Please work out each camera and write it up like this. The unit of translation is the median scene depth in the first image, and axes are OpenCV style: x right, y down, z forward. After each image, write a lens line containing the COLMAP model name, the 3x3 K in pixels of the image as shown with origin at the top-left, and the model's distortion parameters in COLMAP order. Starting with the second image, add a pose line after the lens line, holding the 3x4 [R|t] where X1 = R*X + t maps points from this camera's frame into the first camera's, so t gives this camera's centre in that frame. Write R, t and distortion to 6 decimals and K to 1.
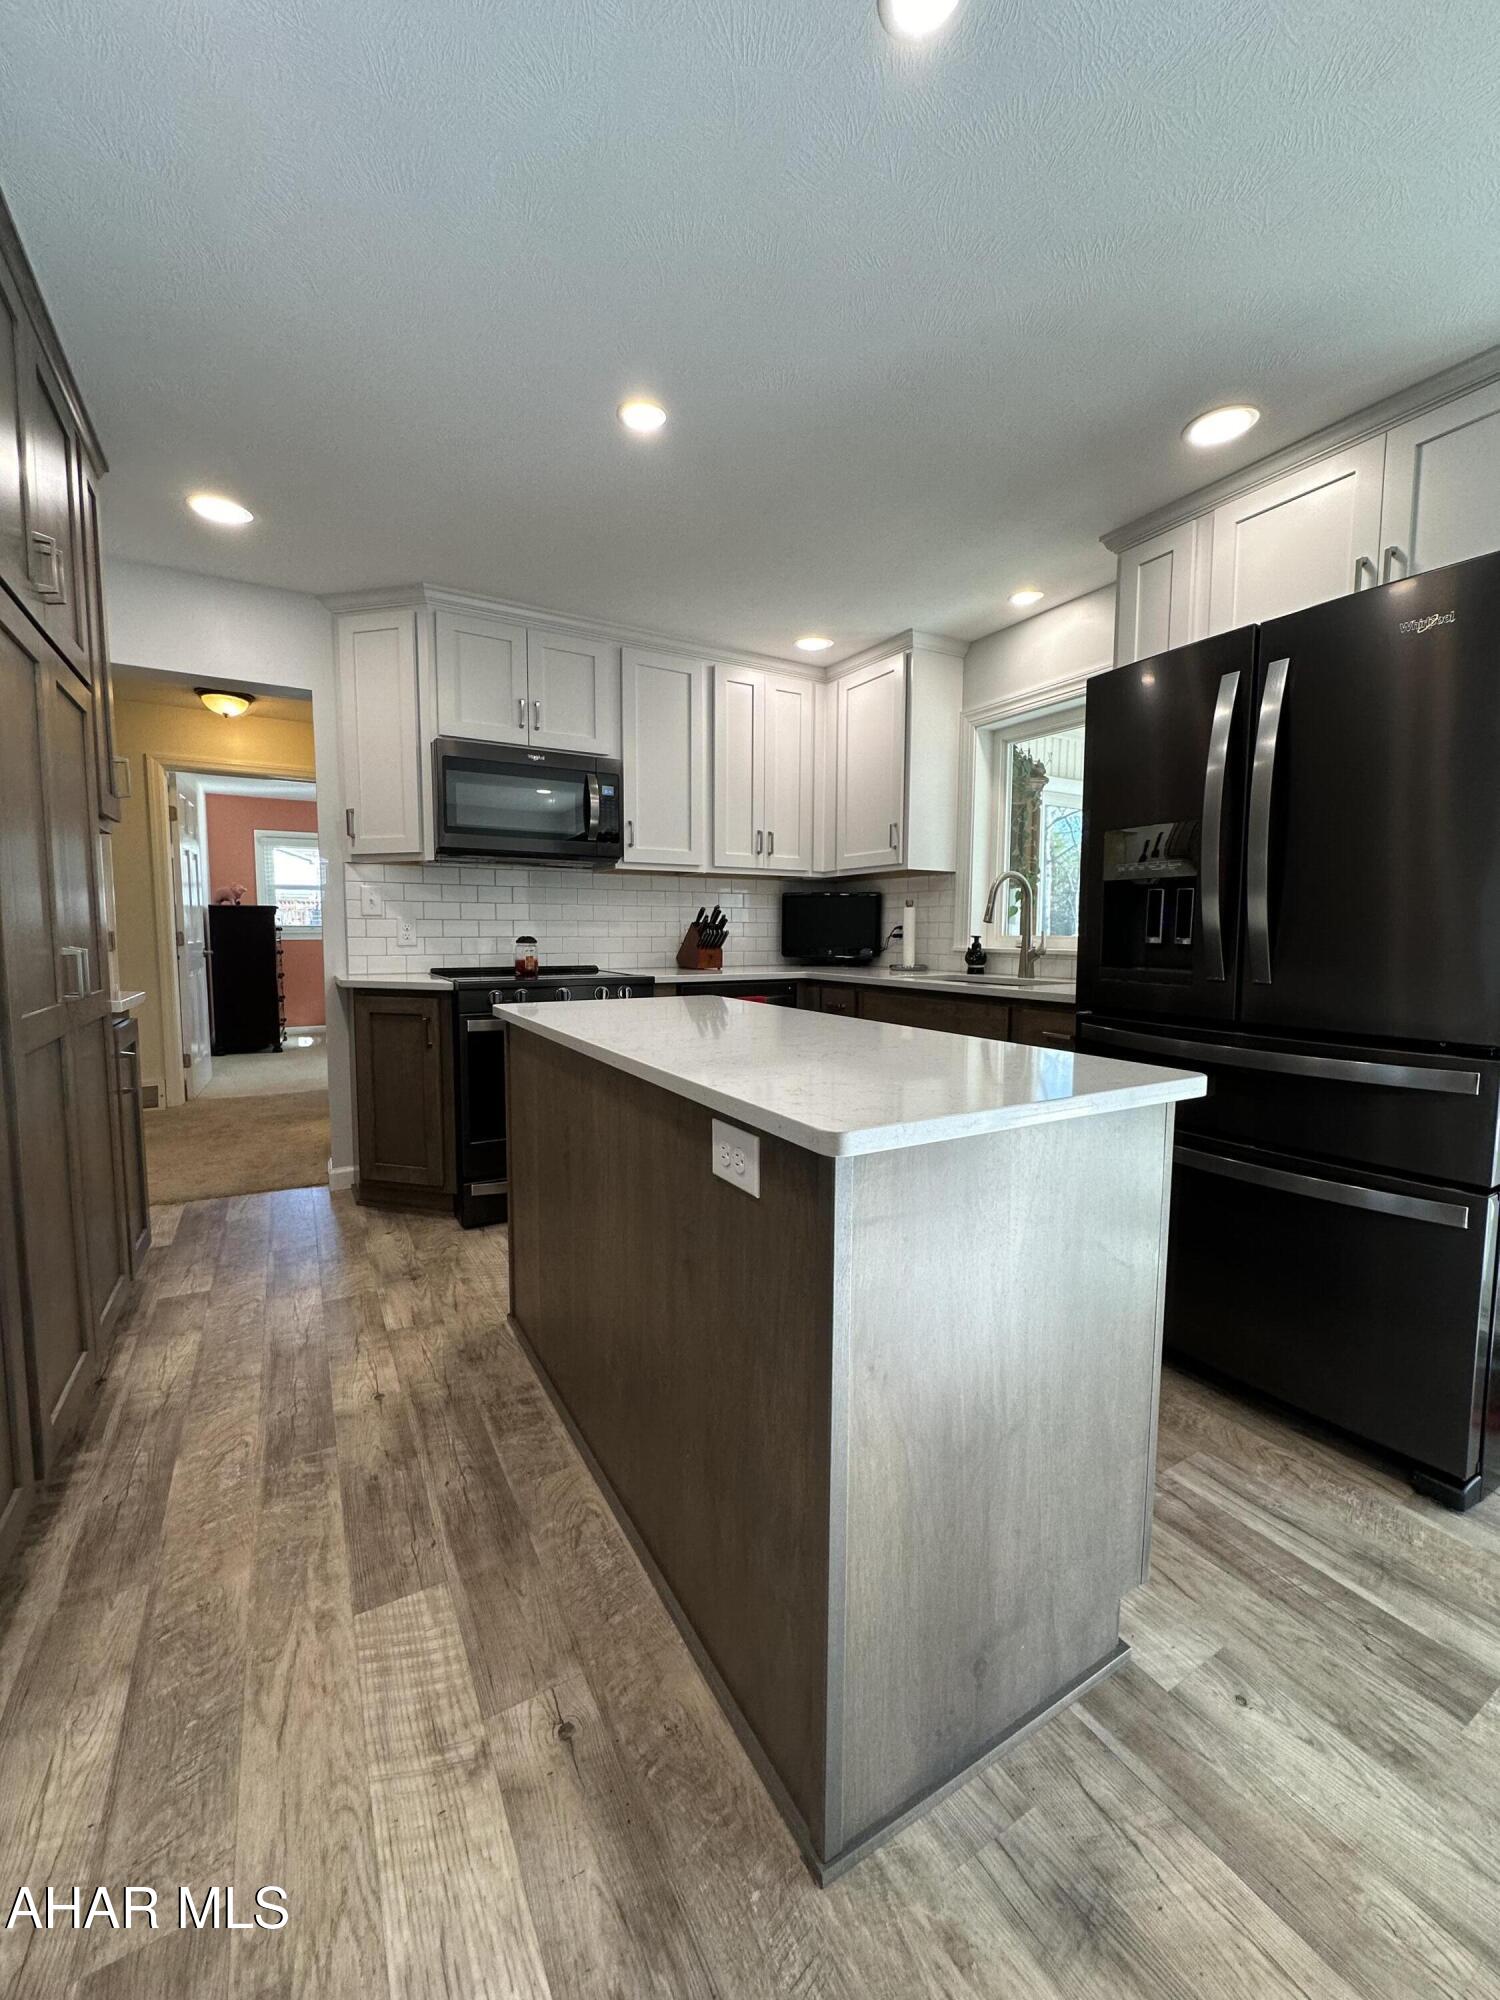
lens RADIAL K [[793.1, 0, 750.2], [0, 793.1, 995.5], [0, 0, 1]] dist [-0.003891, 0.000779]
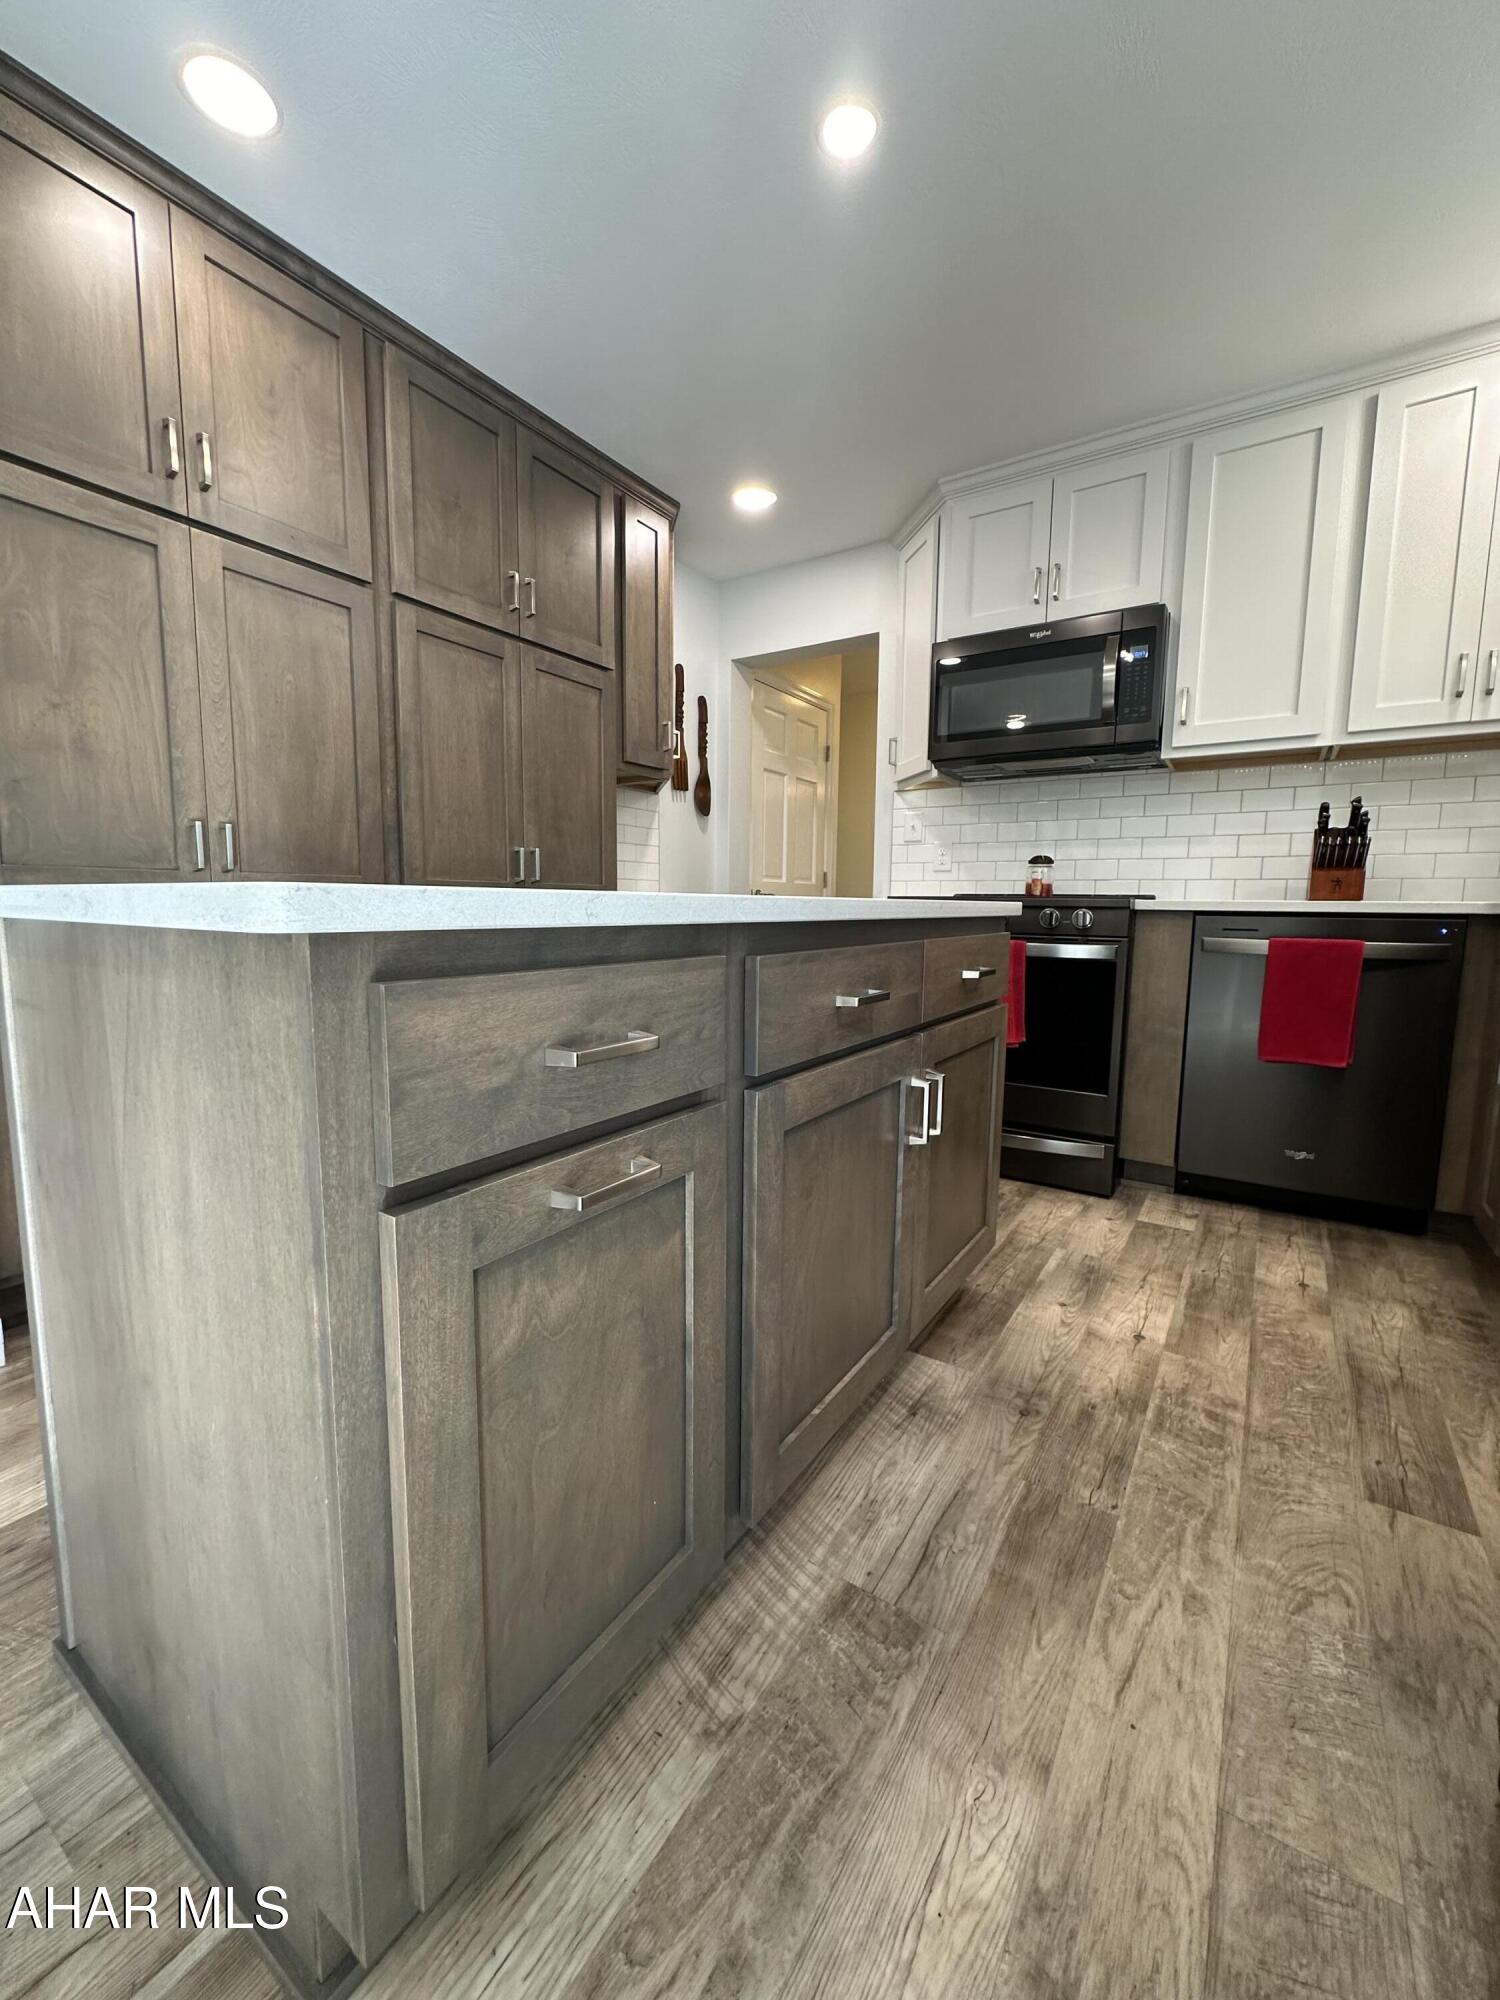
lens RADIAL K [[793.1, 0, 751.5], [0, 793.1, 993.9], [0, 0, 1]] dist [-0.003891, 0.000779]
pose [[0.439840, 0.104141, -0.892018, 0.502358], [-0.081811, 0.993770, 0.075681, 0.047154], [0.894342, 0.039690, 0.445620, 0.502399]]
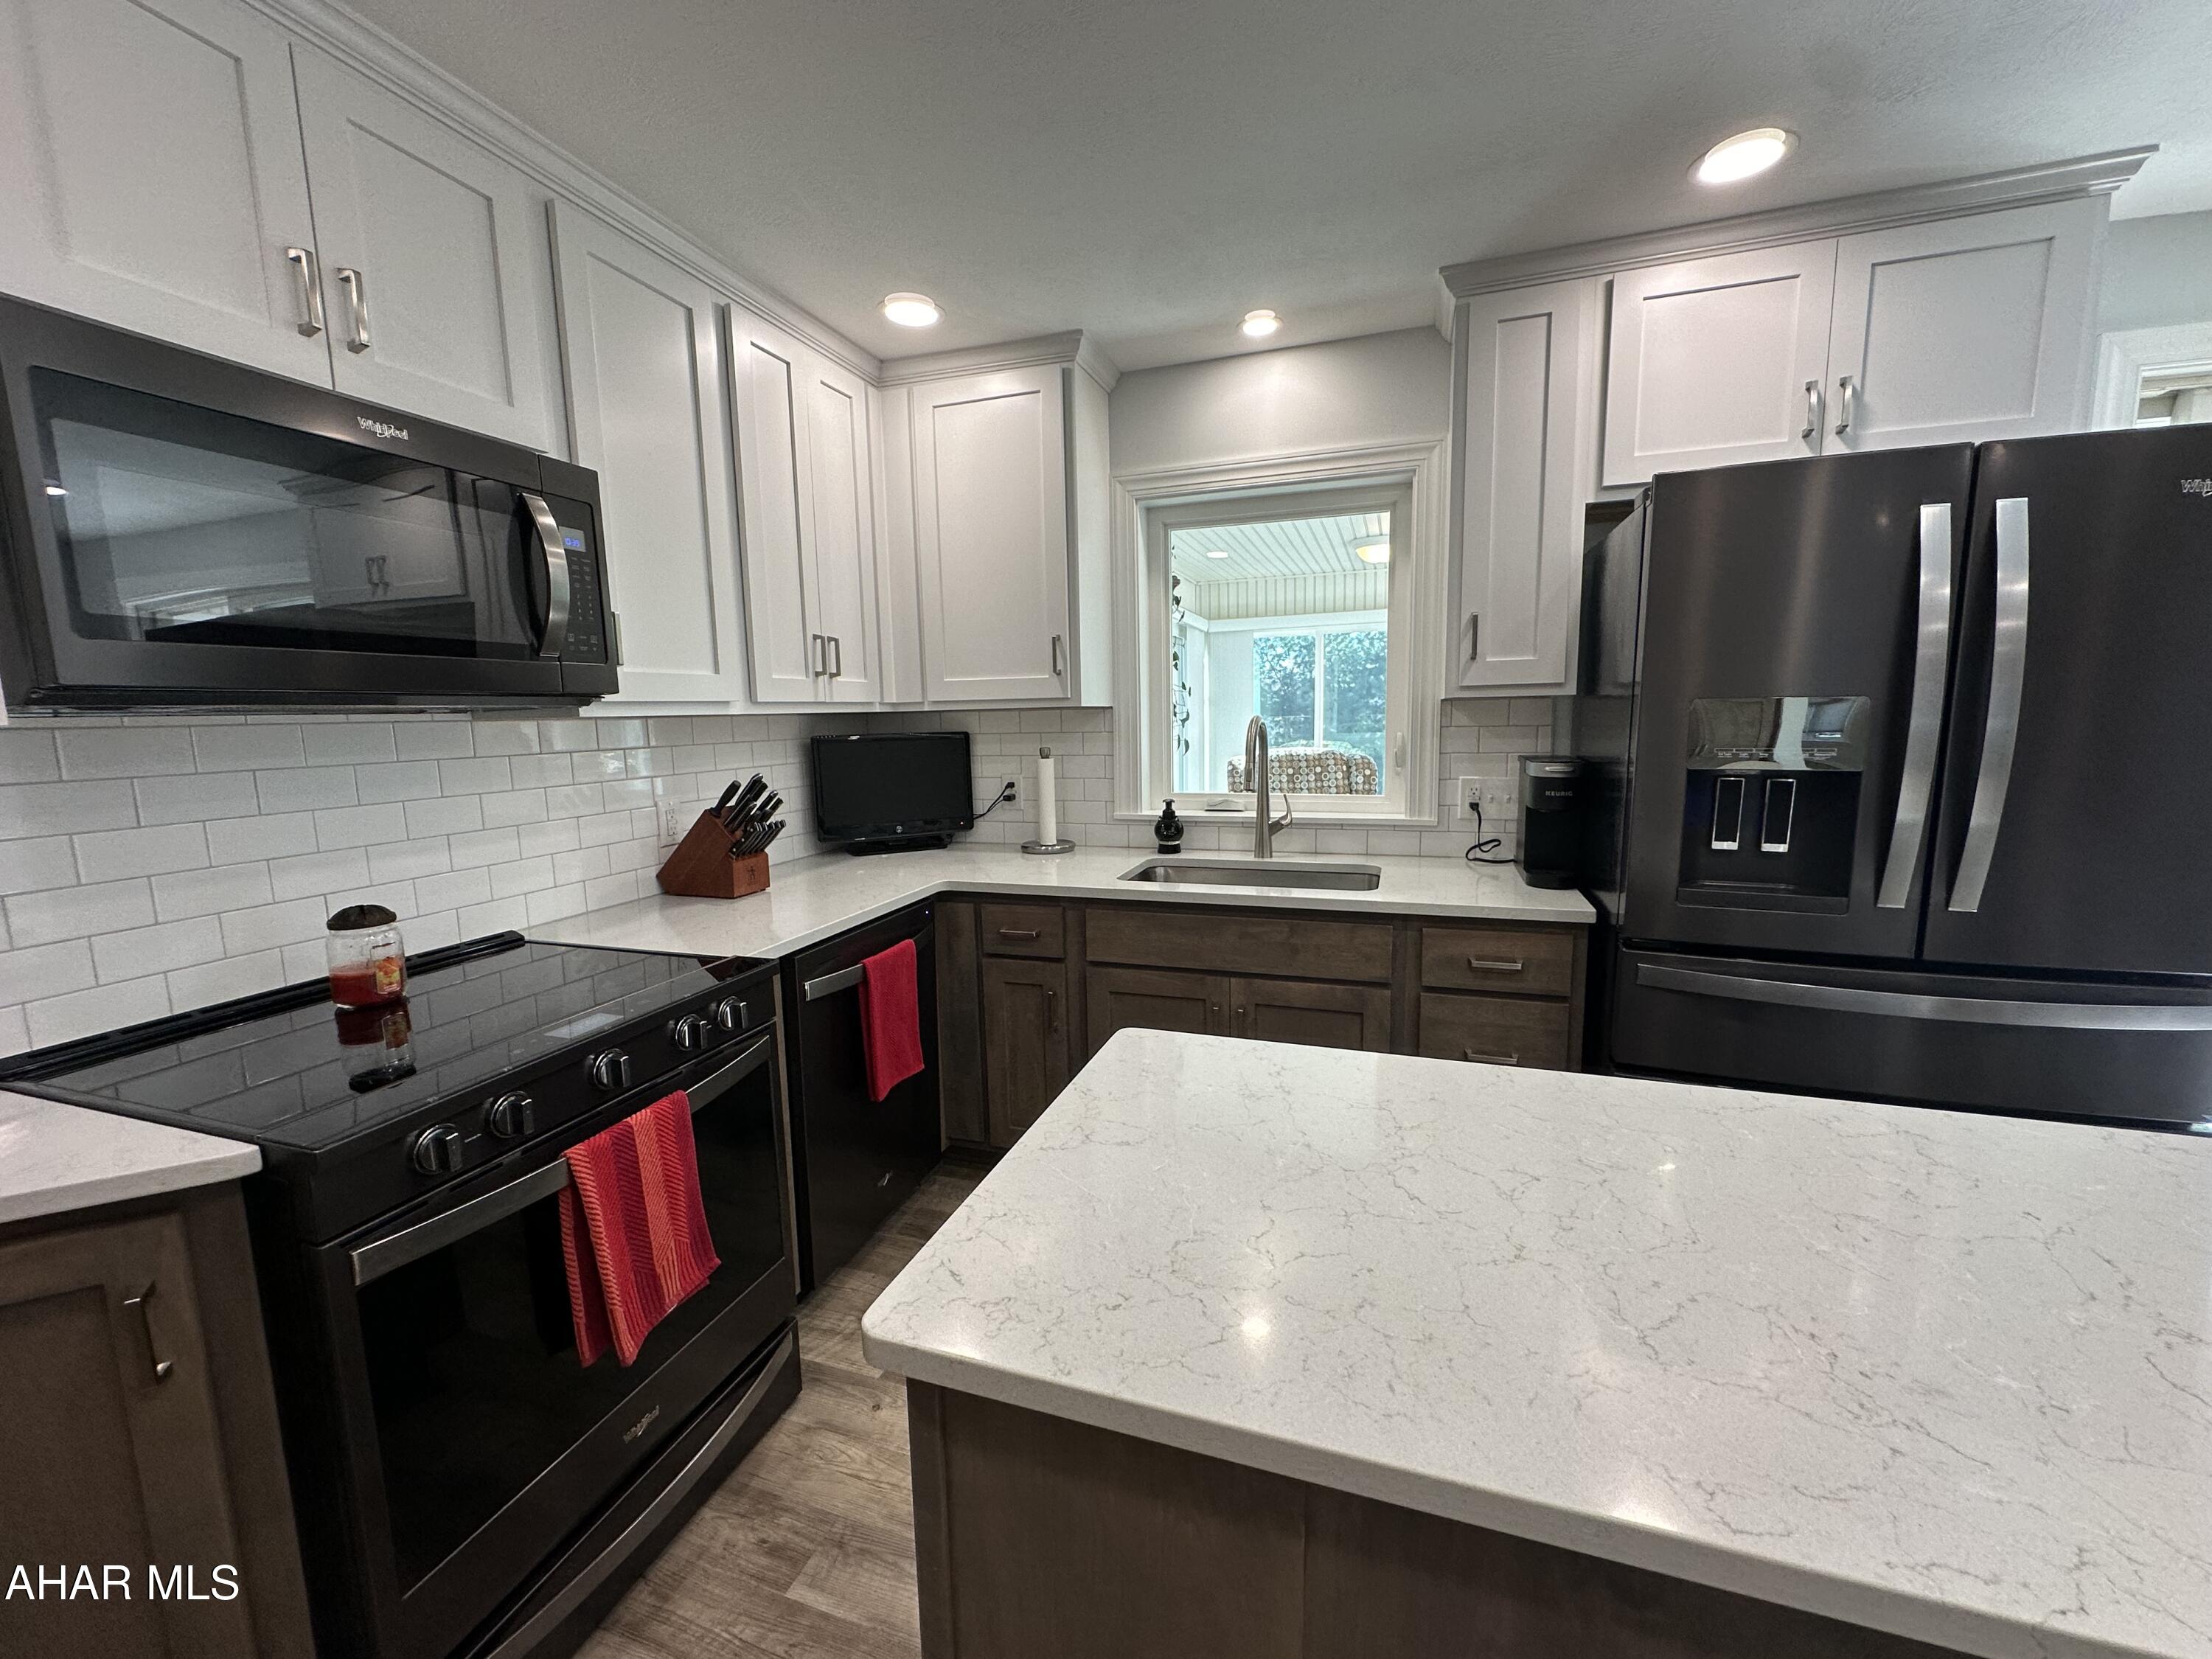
lens RADIAL K [[877.2, 0, 1100.2], [0, 877.2, 827.6], [0, 0, 1]] dist [-0.003891, 0.000779]
pose [[0.756489, -0.106248, 0.645318, -0.400996], [0.077945, 0.994330, 0.072338, -0.164553], [-0.649345, -0.004424, 0.760481, 0.645370]]
